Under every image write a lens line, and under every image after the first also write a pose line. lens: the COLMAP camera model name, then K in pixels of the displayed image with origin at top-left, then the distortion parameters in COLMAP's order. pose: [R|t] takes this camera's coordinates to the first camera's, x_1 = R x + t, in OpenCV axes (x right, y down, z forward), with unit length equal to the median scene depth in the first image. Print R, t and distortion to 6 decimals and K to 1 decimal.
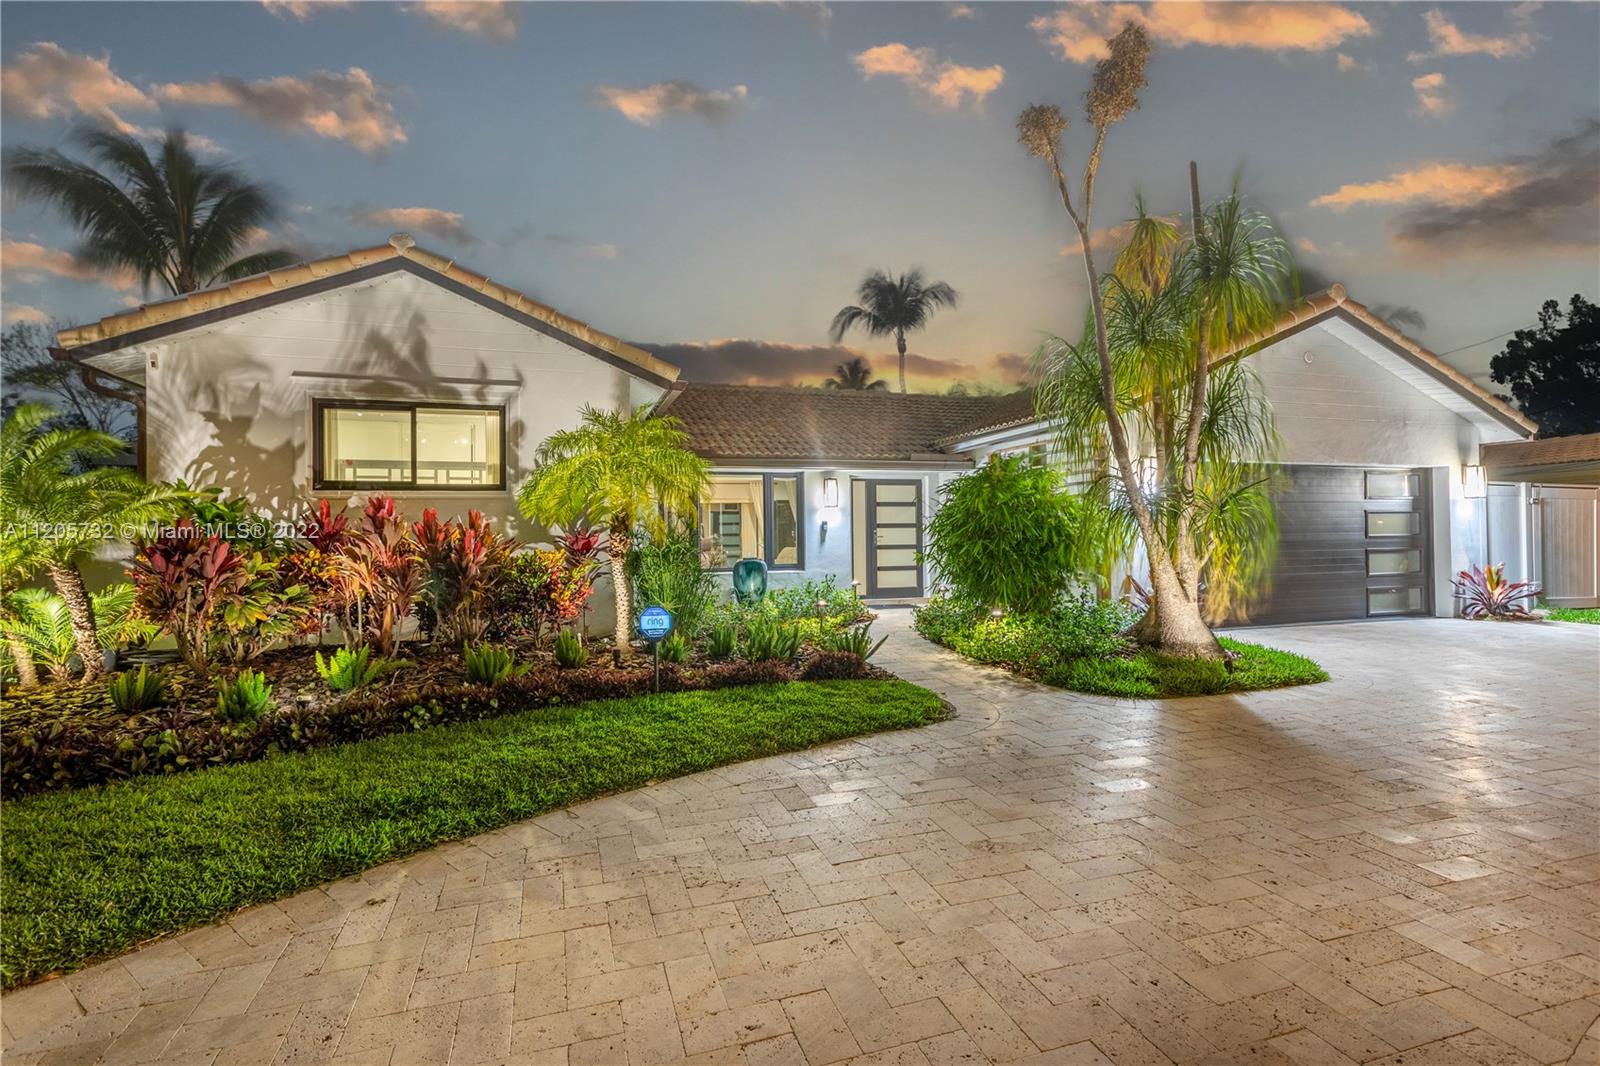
lens RADIAL K [[760.5, 0, 802.5], [0, 760.5, 530.5], [0, 0, 1]] dist [0.003870, 0.001428]
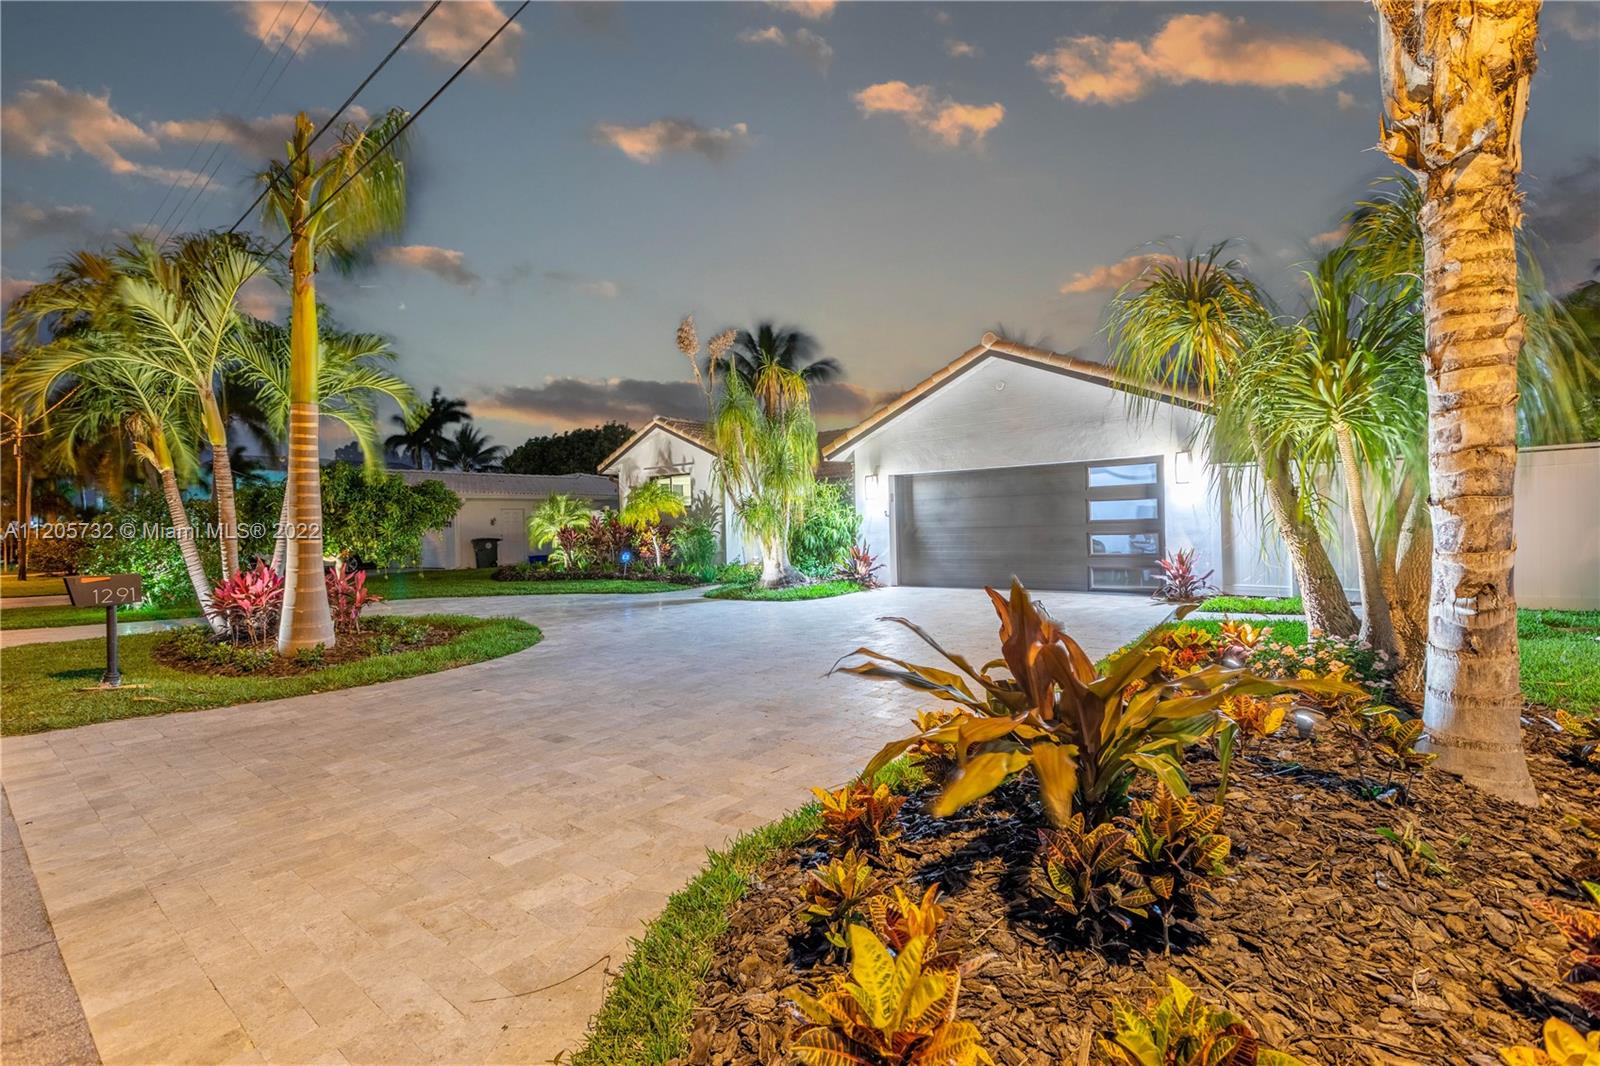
lens RADIAL K [[760.5, 0, 798.9], [0, 760.5, 531.4], [0, 0, 1]] dist [0.003870, 0.001428]
pose [[0.516798, 0.002122, -0.856105, 1.949054], [0.023083, 0.999599, 0.016412, -0.007967], [0.855796, -0.028243, 0.516541, 0.028834]]
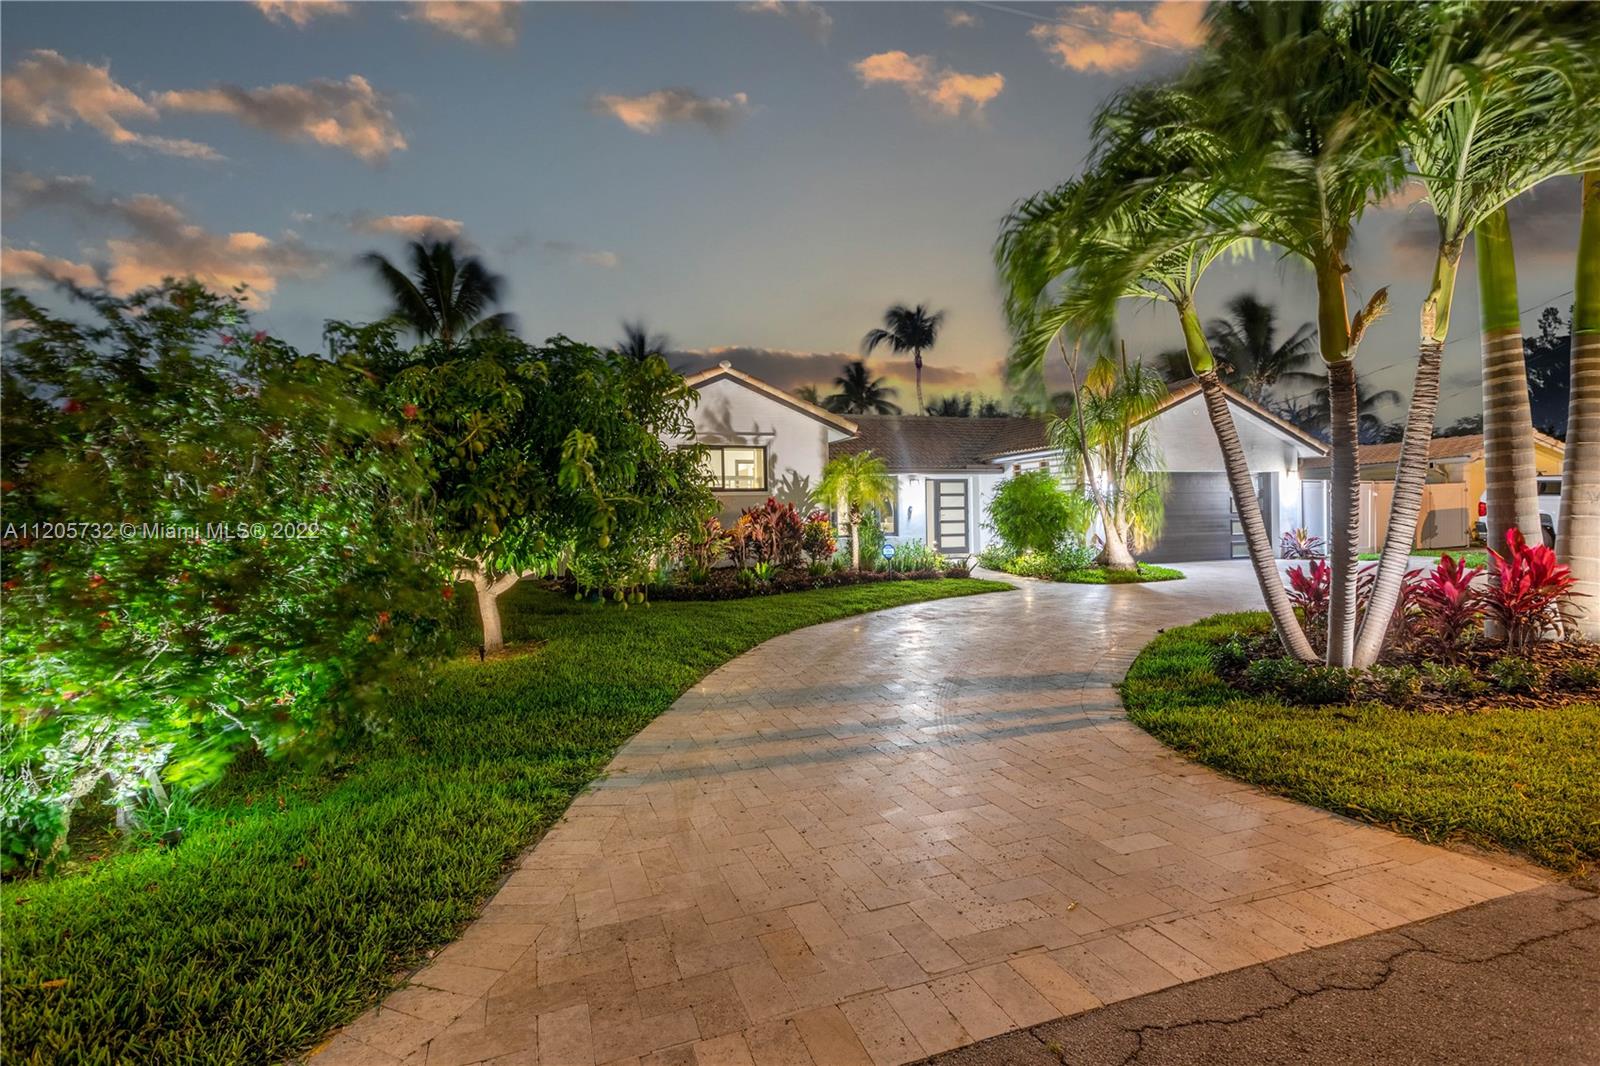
lens RADIAL K [[760.5, 0, 803.8], [0, 760.5, 533.0], [0, 0, 1]] dist [0.003870, 0.001428]
pose [[0.999539, -0.008783, 0.029068, -0.368127], [0.008036, 0.999637, 0.025713, 0.002977], [-0.029283, -0.025468, 0.999247, -0.915214]]
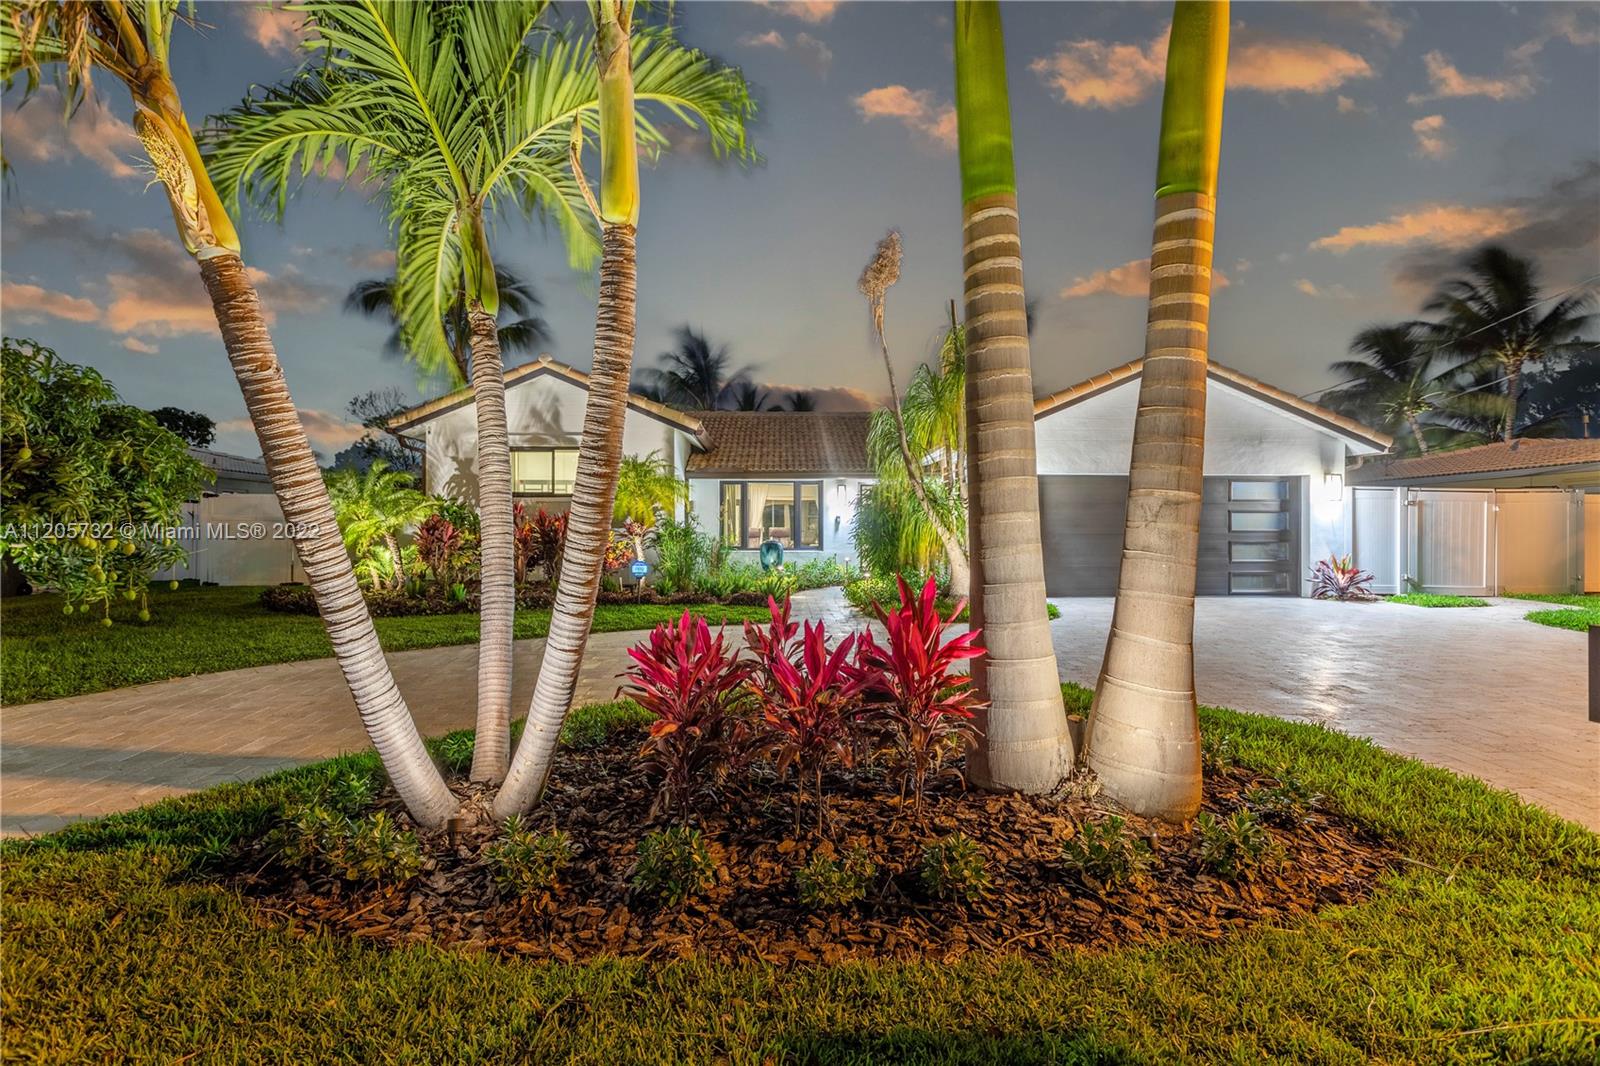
lens RADIAL K [[760.5, 0, 802.7], [0, 760.5, 533.5], [0, 0, 1]] dist [0.003870, 0.001428]
pose [[0.961951, 0.013041, -0.272910, 0.522289], [-0.009156, 0.999838, 0.015503, -0.001866], [0.273068, -0.012414, 0.961915, -0.530082]]
